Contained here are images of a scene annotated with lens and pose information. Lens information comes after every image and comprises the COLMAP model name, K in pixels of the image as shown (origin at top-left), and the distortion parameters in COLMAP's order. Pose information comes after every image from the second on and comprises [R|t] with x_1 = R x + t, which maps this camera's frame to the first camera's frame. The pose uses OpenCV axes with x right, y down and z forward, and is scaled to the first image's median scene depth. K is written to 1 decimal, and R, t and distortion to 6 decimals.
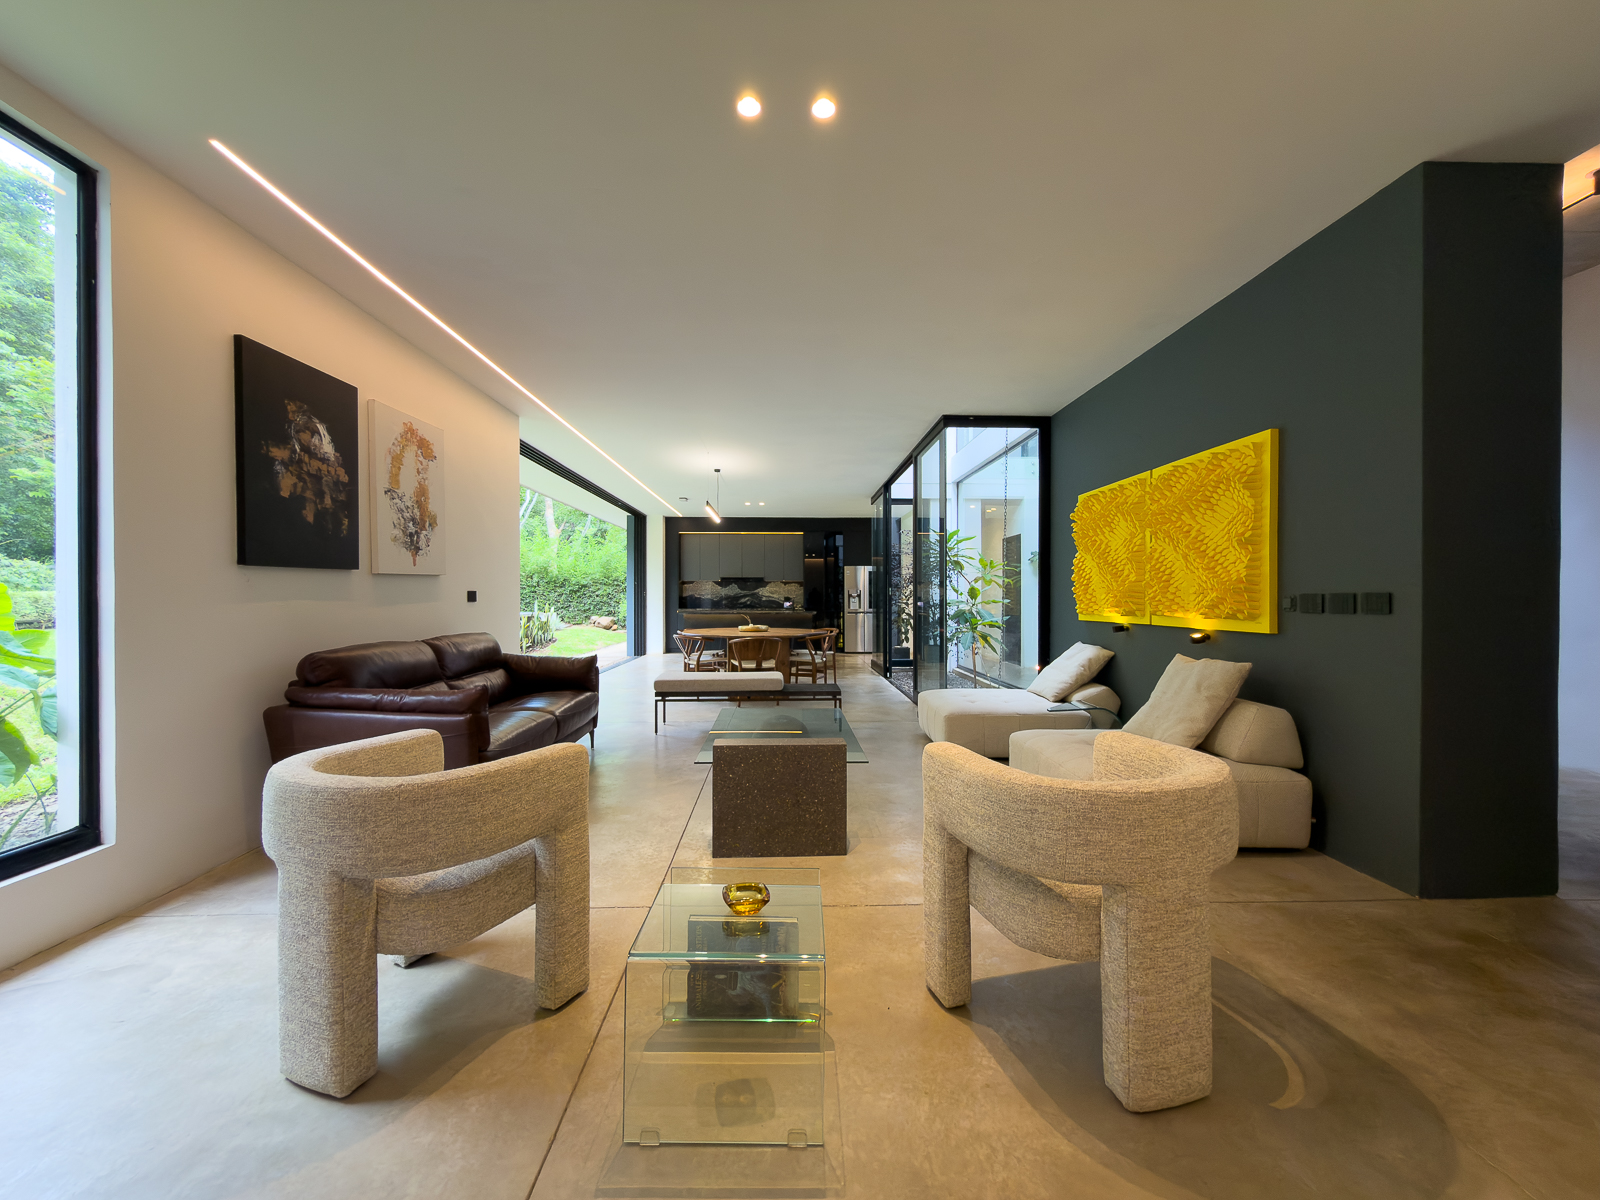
lens RADIAL K [[640.1, 0, 800.0], [0, 640.1, 600.0], [0, 0, 1]] dist [-0.001276, -0.000268]
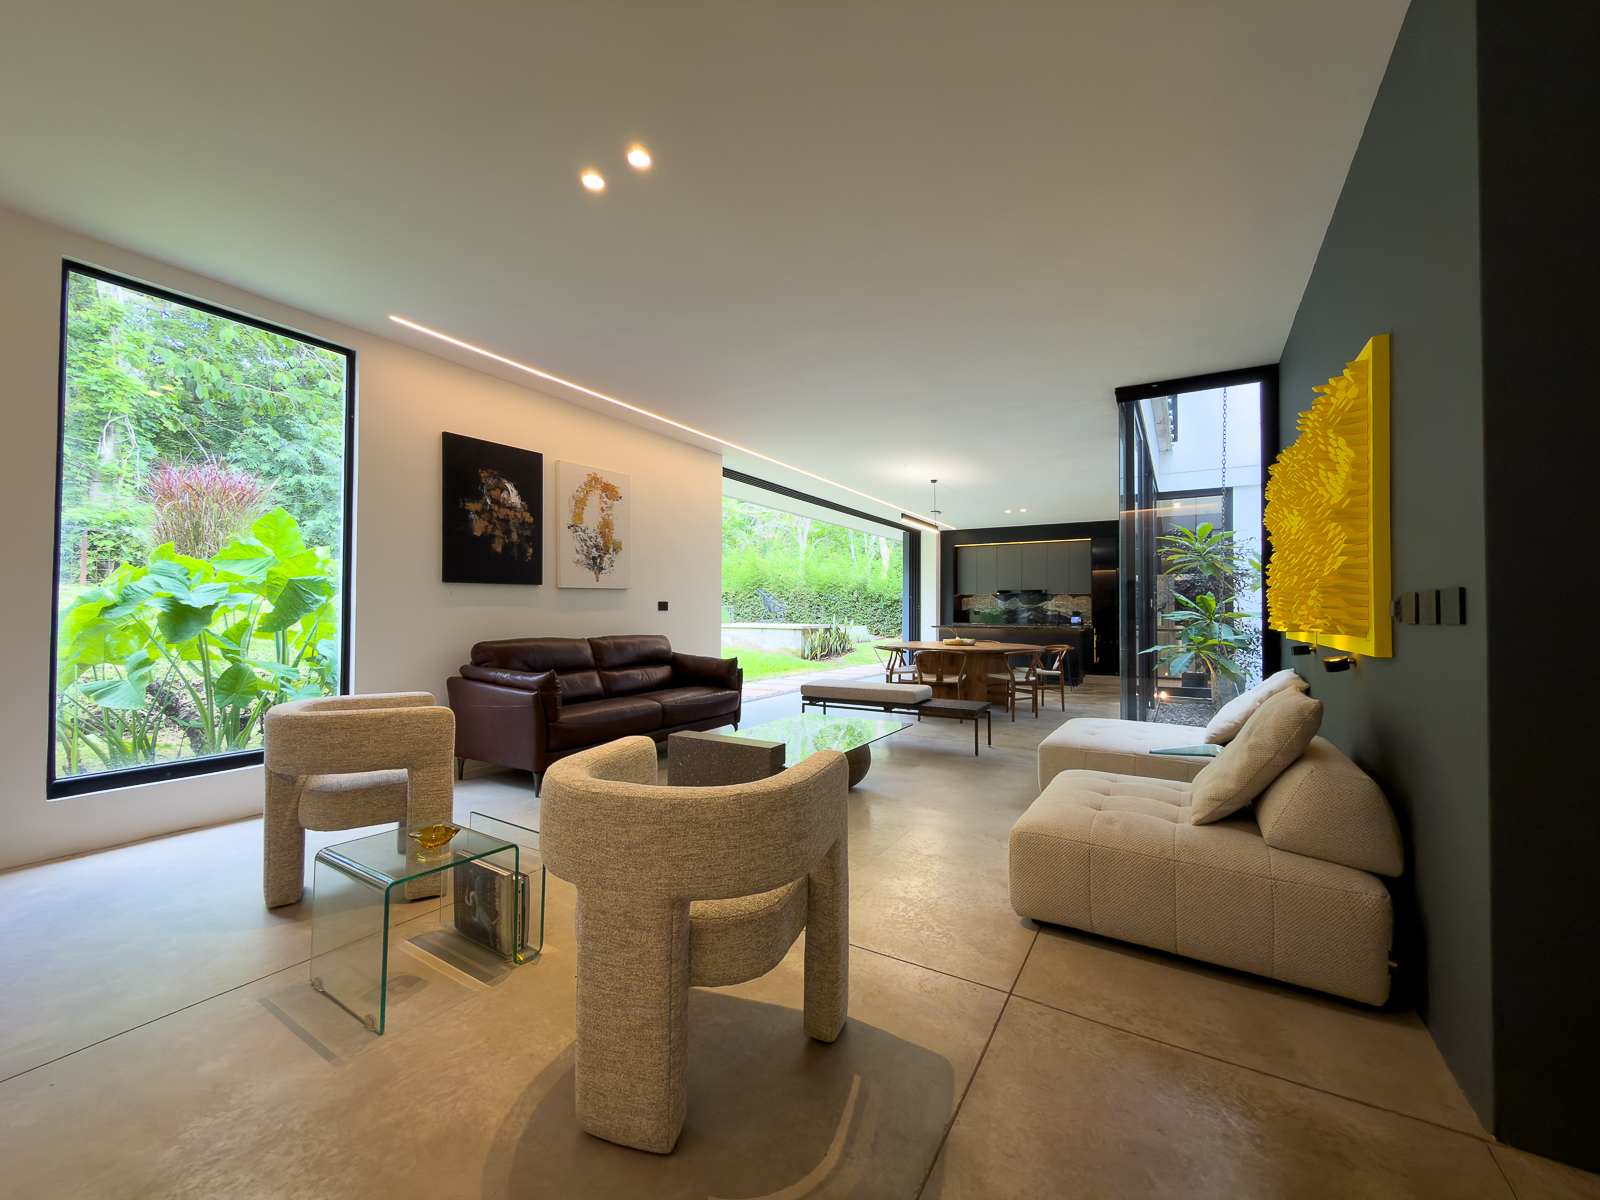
lens RADIAL K [[640.1, 0, 800.0], [0, 640.1, 600.0], [0, 0, 1]] dist [-0.001276, -0.000268]
pose [[0.843392, -0.006718, -0.537257, 0.445060], [-0.007163, 0.999692, -0.023745, 0.011801], [0.537251, 0.023874, 0.843084, 0.119918]]
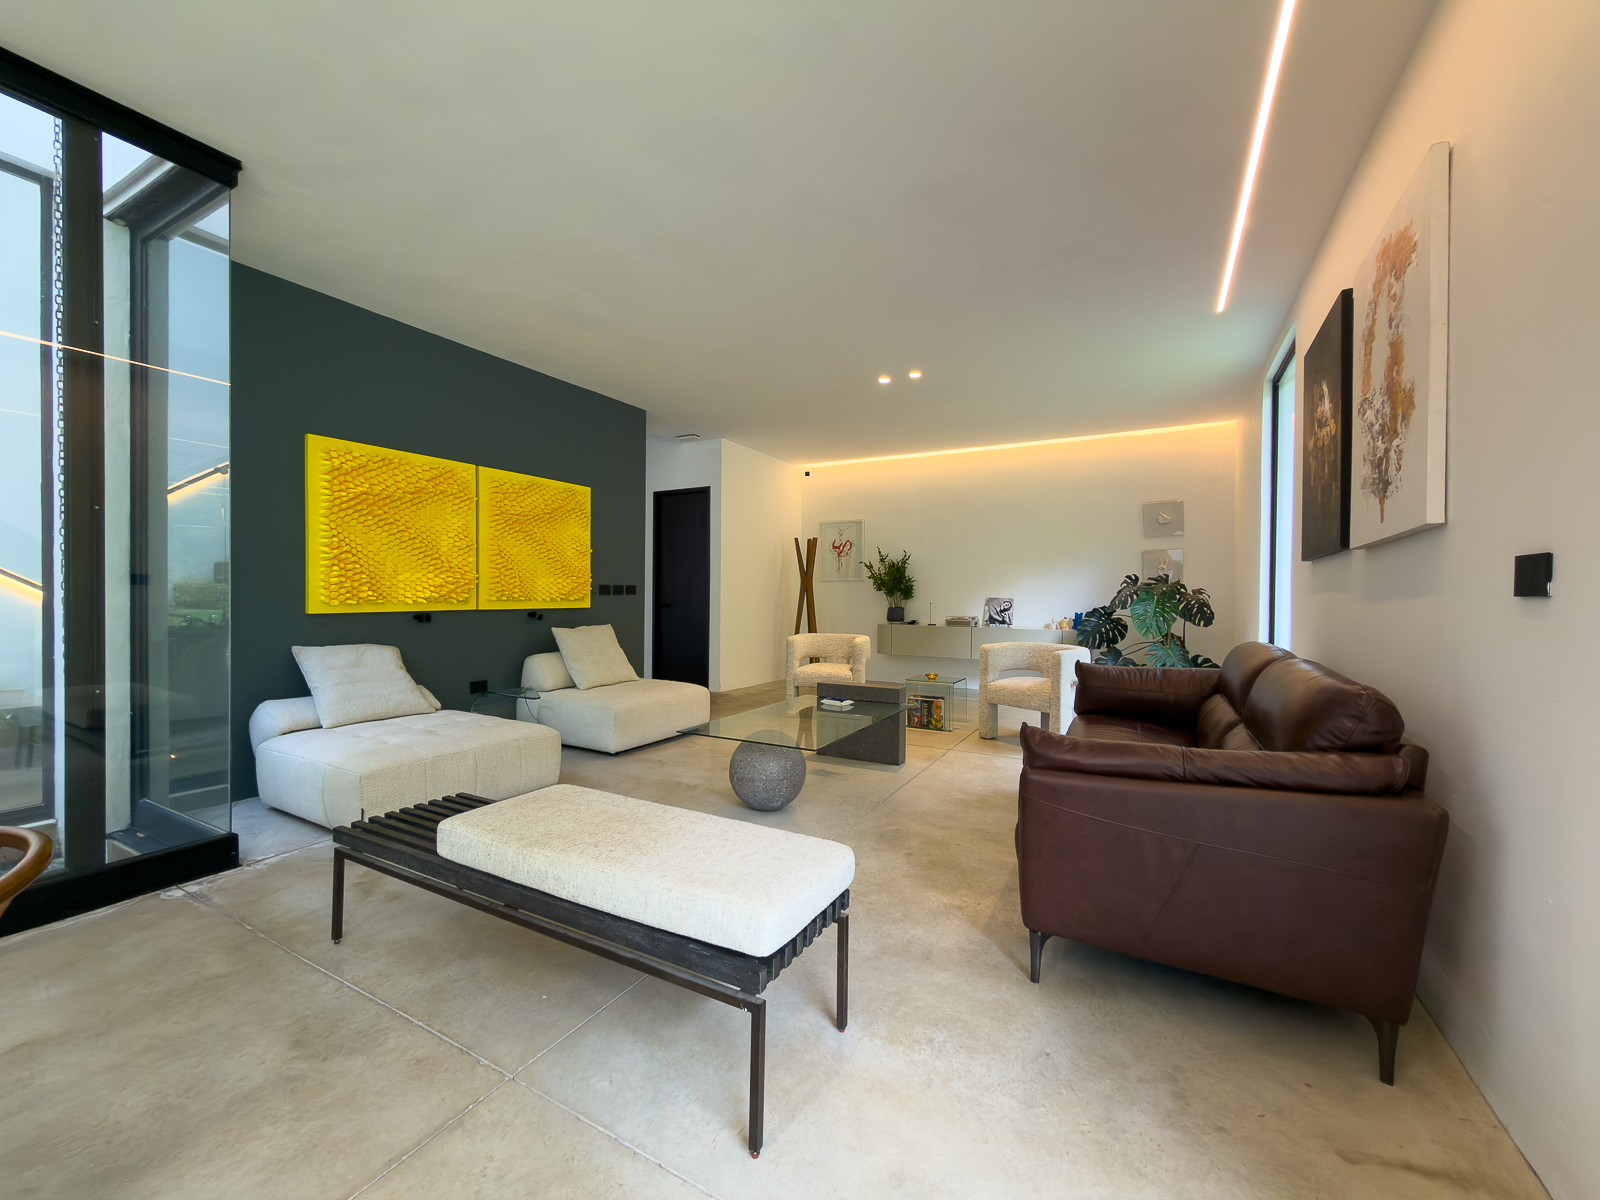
lens RADIAL K [[640.1, 0, 800.0], [0, 640.1, 600.0], [0, 0, 1]] dist [-0.001276, -0.000268]
pose [[-0.861389, -0.012634, 0.507790, -0.462274], [-0.006489, 0.999883, 0.013872, 0.003471], [-0.507905, 0.008654, -0.861369, 1.641818]]
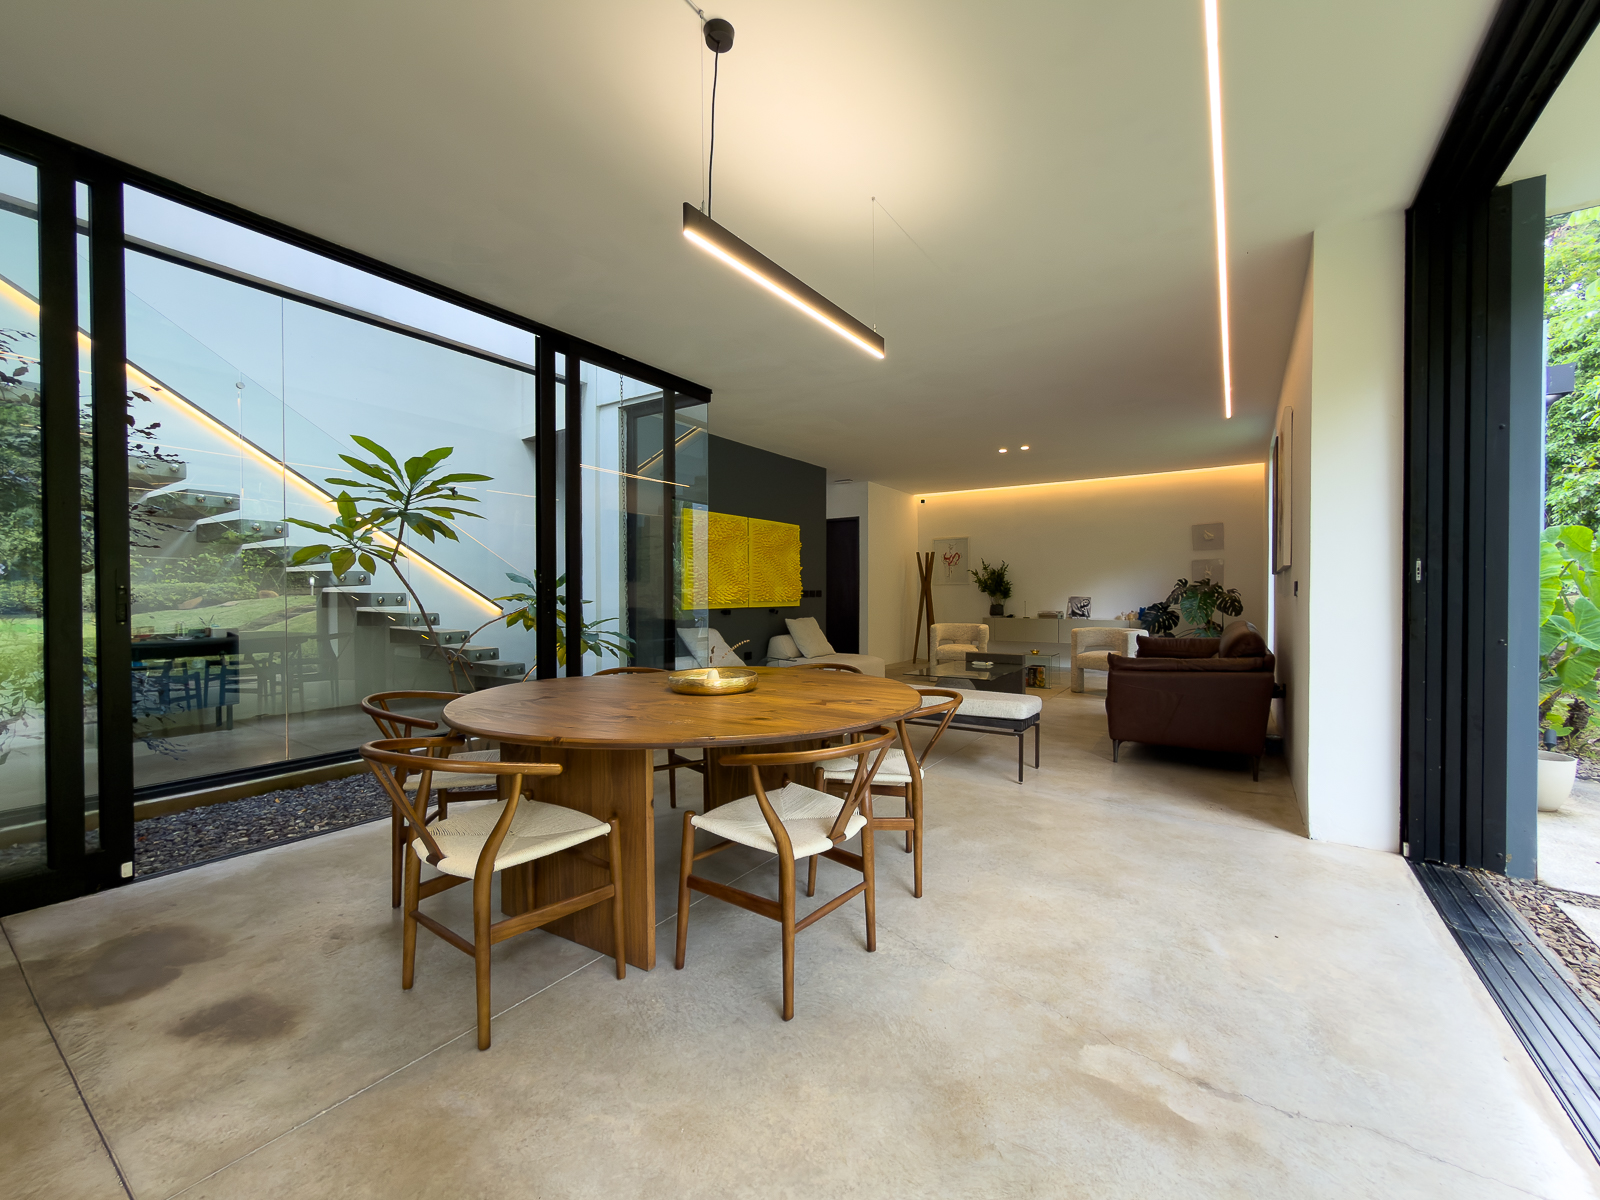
lens RADIAL K [[640.1, 0, 800.0], [0, 640.1, 600.0], [0, 0, 1]] dist [-0.001276, -0.000268]
pose [[-0.811774, -0.006007, 0.583941, -0.568208], [0.002795, 0.999896, 0.014170, -0.005234], [-0.583965, 0.013135, -0.811673, 2.306476]]
